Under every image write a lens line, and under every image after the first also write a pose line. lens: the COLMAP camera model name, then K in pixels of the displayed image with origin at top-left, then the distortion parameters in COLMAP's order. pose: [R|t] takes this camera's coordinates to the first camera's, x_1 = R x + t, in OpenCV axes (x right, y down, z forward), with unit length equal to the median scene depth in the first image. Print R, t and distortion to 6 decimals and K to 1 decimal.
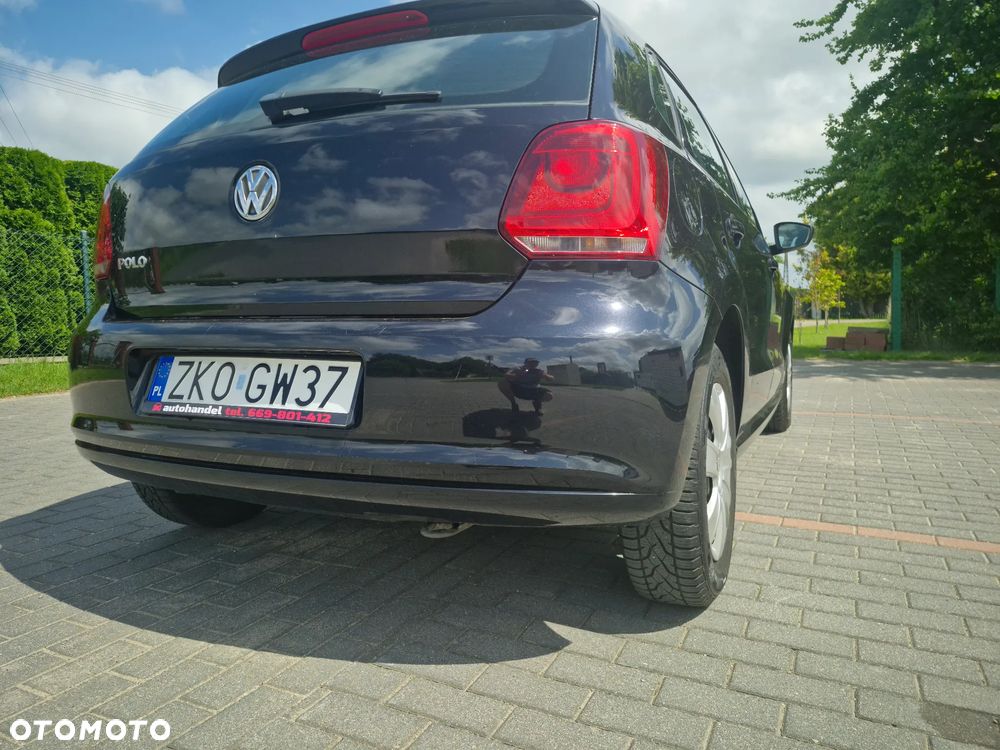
lens RADIAL K [[702.5, 0, 488.9], [0, 702.5, 361.4], [0, 0, 1]] dist [0.060913, -0.060665]
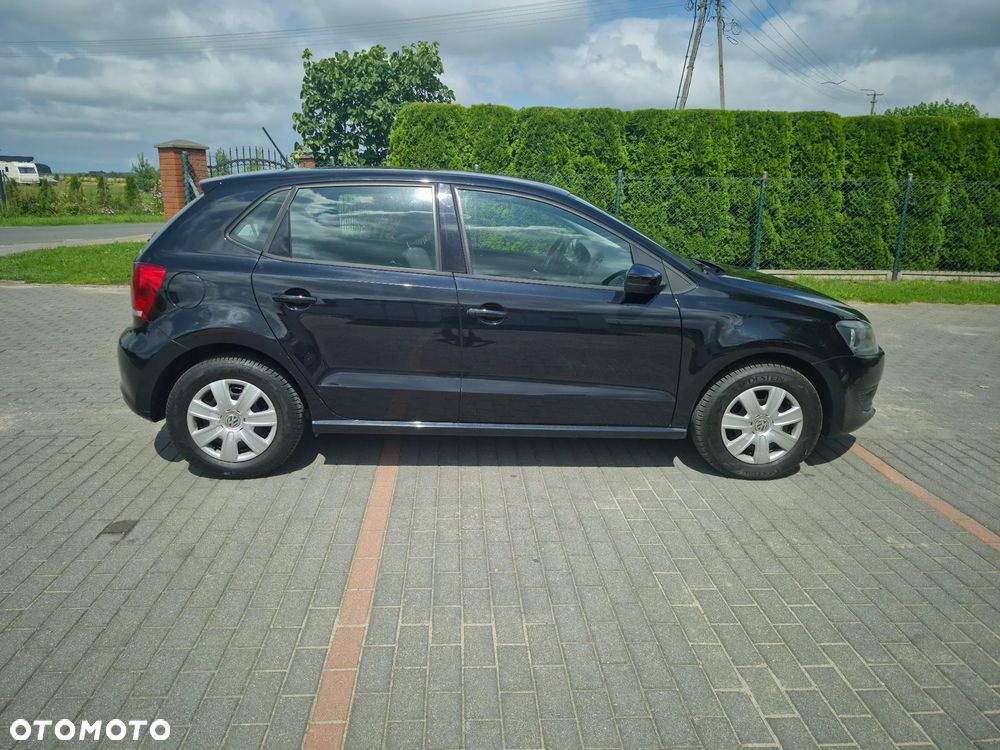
lens RADIAL K [[685.6, 0, 485.9], [0, 685.6, 365.1], [0, 0, 1]] dist [0.096082, -0.103265]
pose [[0.479027, 0.241637, -0.843887, 2.633293], [-0.082030, 0.969481, 0.231036, -0.593737], [0.873959, -0.041448, 0.484229, 0.772028]]
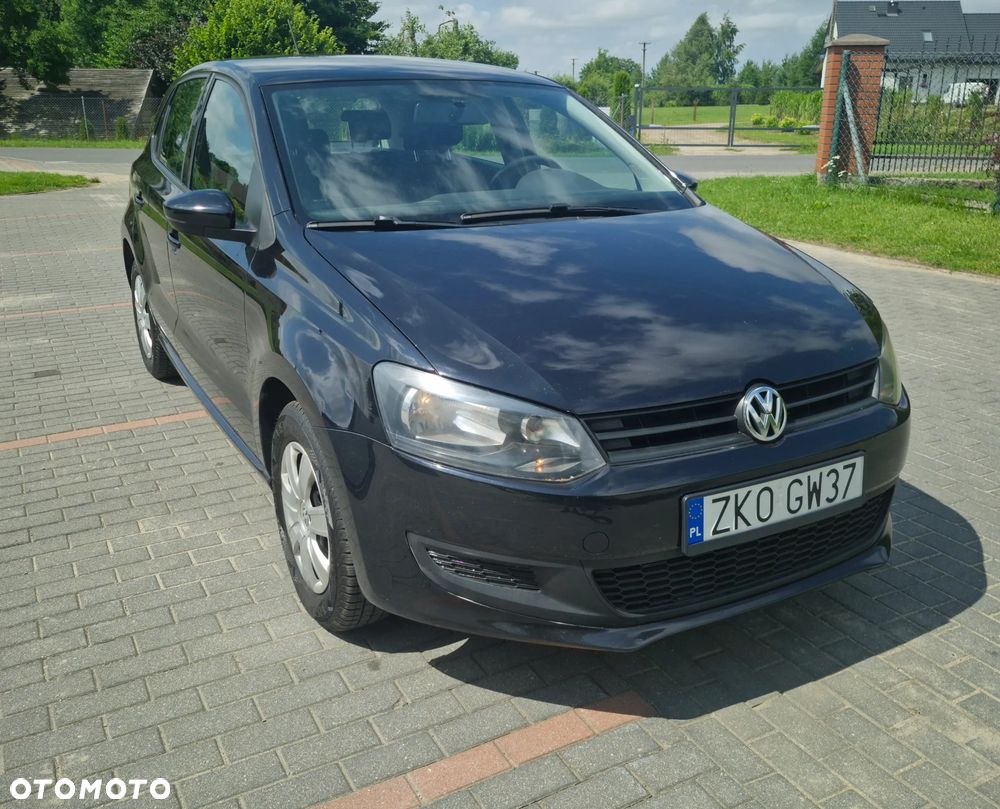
lens RADIAL K [[914.6, 0, 514.1], [0, 914.6, 409.1], [0, 0, 1]] dist [0.115776, -0.176764]
pose [[-0.573040, 0.272872, -0.772765, 2.155774], [-0.048110, 0.930113, 0.364109, -0.733018], [0.818114, 0.245827, -0.519865, 3.852990]]
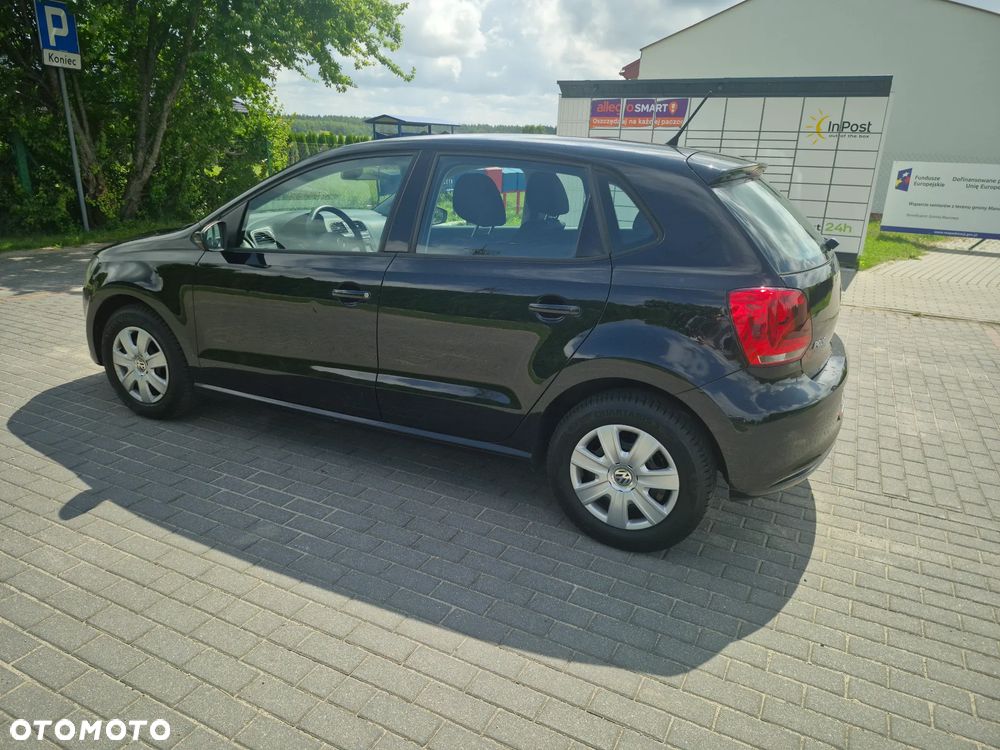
lens RADIAL K [[687.7, 0, 500.0], [0, 687.7, 375.0], [0, 0, 1]] dist [0.093756, -0.101274]
pose [[0.004293, -0.292173, 0.956356, -2.254035], [0.023205, 0.956136, 0.292001, -0.605379], [-0.999722, 0.020938, 0.010884, 1.921404]]
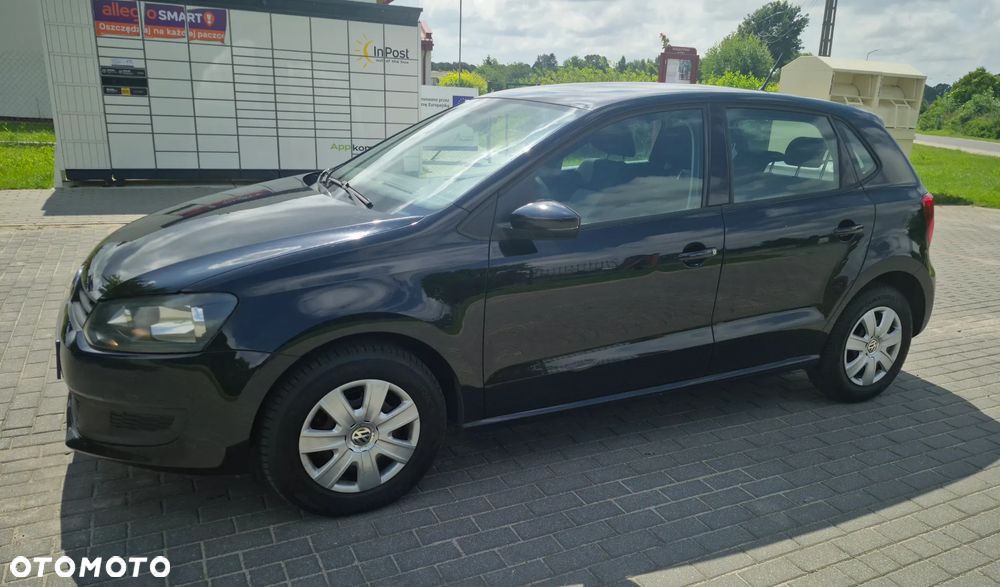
lens RADIAL K [[731.4, 0, 536.2], [0, 731.4, 321.3], [0, 0, 1]] dist [0.063816, -0.070837]
pose [[-0.810939, -0.194875, 0.551727, -1.092193], [0.000281, 0.942781, 0.333413, -0.756058], [-0.585131, 0.270532, -0.764483, 4.193415]]
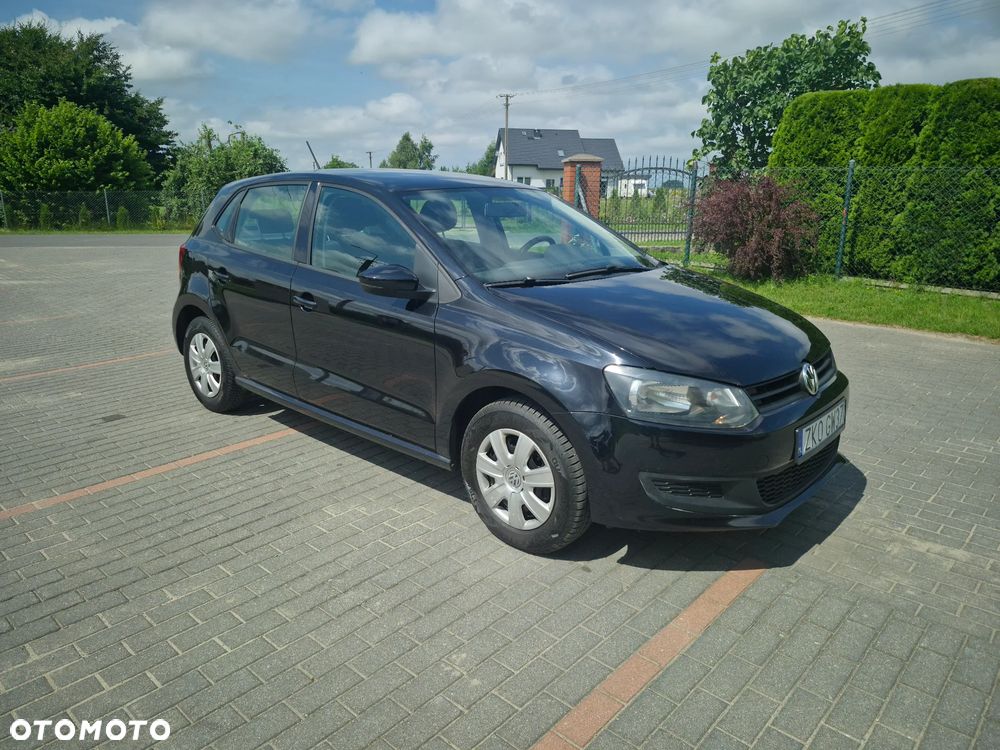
lens RADIAL K [[687.7, 0, 500.0], [0, 687.7, 375.0], [0, 0, 1]] dist [0.093756, -0.101274]
pose [[-0.285966, 0.256514, -0.923268, 2.779424], [-0.062130, 0.956514, 0.284994, -0.716137], [0.956223, 0.138862, -0.257593, 3.124712]]
